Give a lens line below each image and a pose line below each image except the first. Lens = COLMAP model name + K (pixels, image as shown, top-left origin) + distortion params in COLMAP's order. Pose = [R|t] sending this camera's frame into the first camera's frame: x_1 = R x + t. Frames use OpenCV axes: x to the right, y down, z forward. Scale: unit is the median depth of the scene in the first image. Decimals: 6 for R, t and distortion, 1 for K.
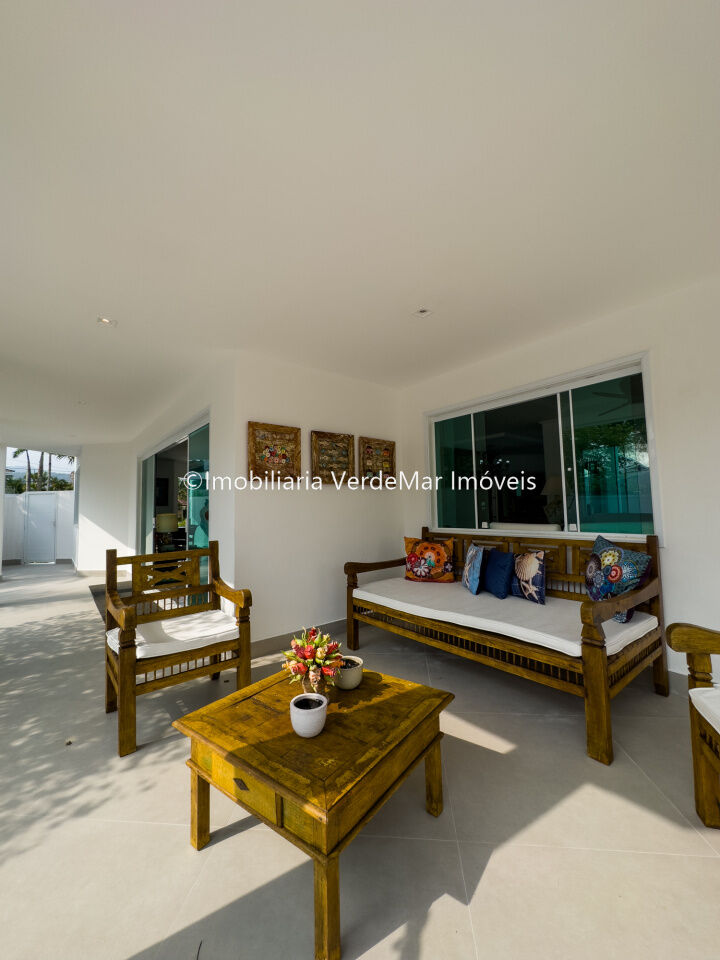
lens RADIAL K [[381.7, 0, 364.6], [0, 381.7, 481.0], [0, 0, 1]] dist [0.000360, 0.000217]
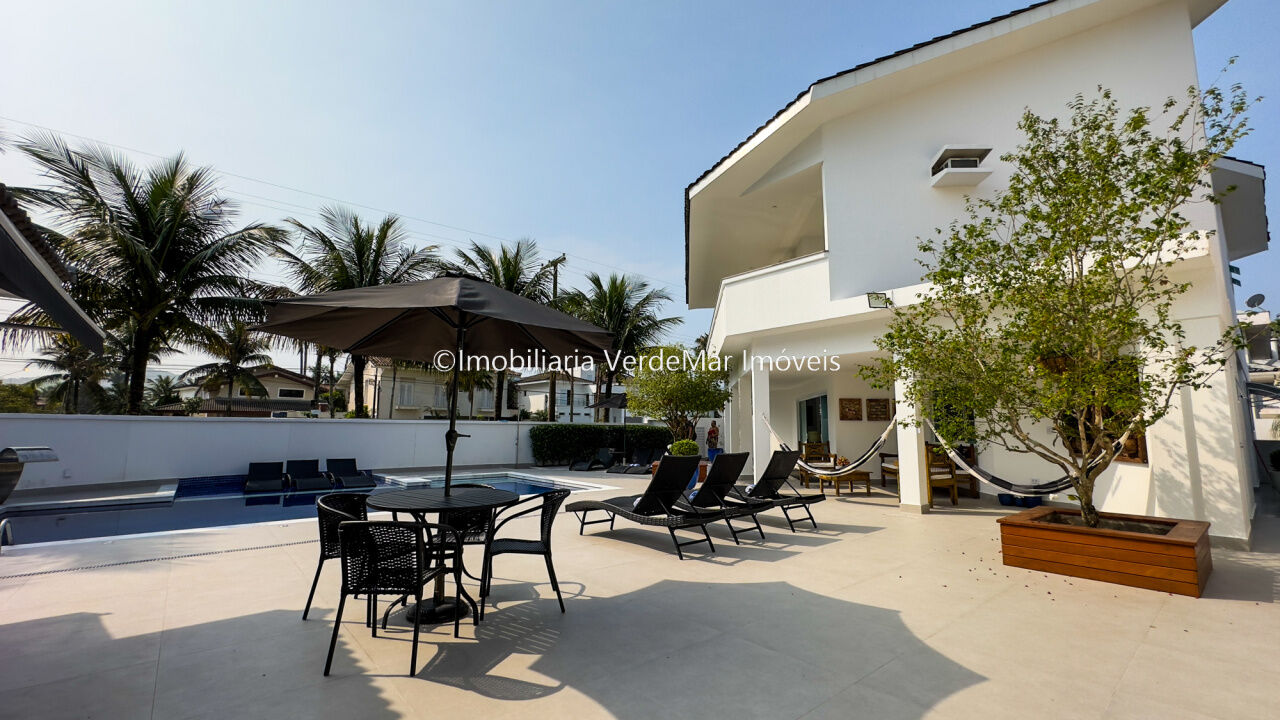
lens RADIAL K [[514.2, 0, 644.4], [0, 514.2, 359.1], [0, 0, 1]] dist [0.003006, 0.000224]
pose [[0.703555, -0.064884, -0.707673, 1.212491], [0.024521, 0.997447, -0.067074, -0.199989], [0.710218, 0.029838, 0.703349, -2.350463]]
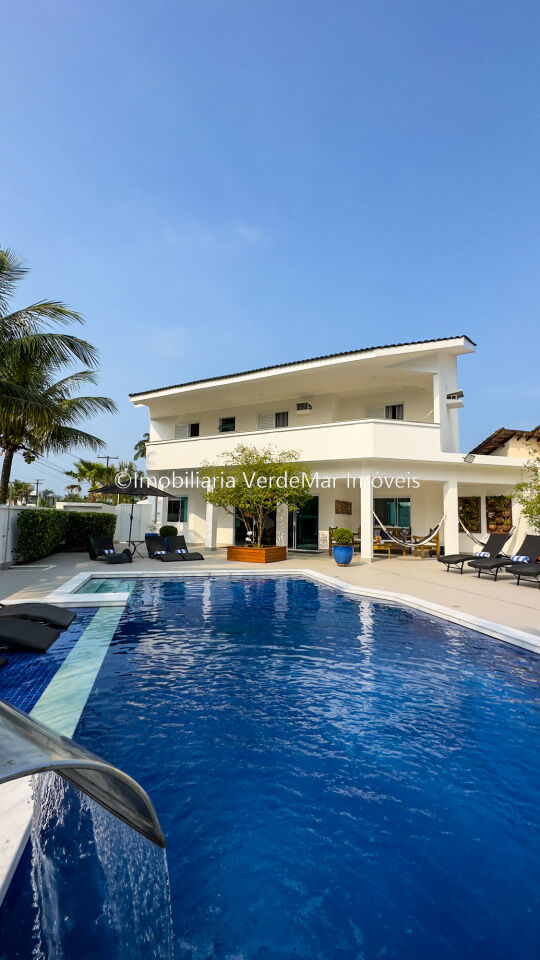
lens RADIAL K [[385.7, 0, 270.0], [0, 385.7, 480.0], [0, 0, 1]] dist [0.003006, 0.000224]
pose [[0.951806, 0.071462, 0.298259, -2.126086], [-0.062479, 0.997262, -0.039558, -0.143218], [-0.300269, 0.019017, 0.953665, -2.766981]]
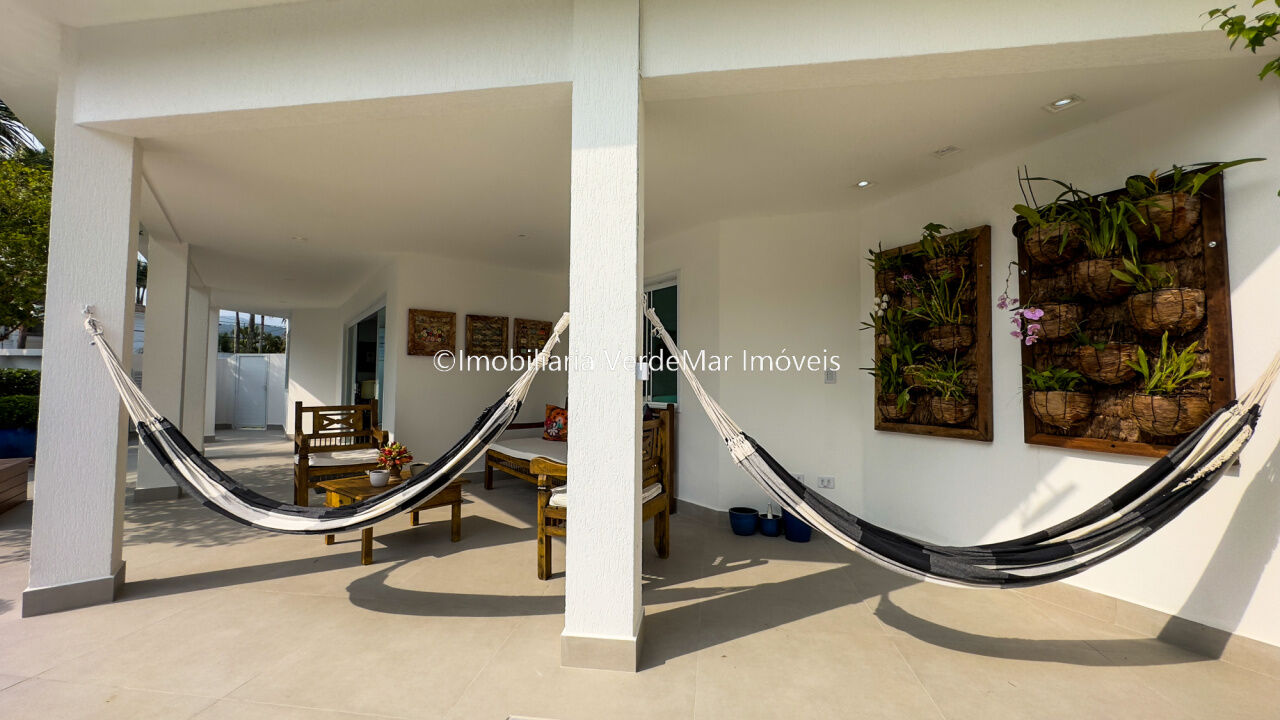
lens RADIAL K [[514.2, 0, 644.4], [0, 514.2, 359.1], [0, 0, 1]] dist [0.003006, 0.000224]
pose [[0.998345, 0.025636, -0.051482, 0.512761], [-0.024248, 0.999330, 0.027398, -0.047784], [0.052150, -0.026105, 0.998298, -0.608980]]
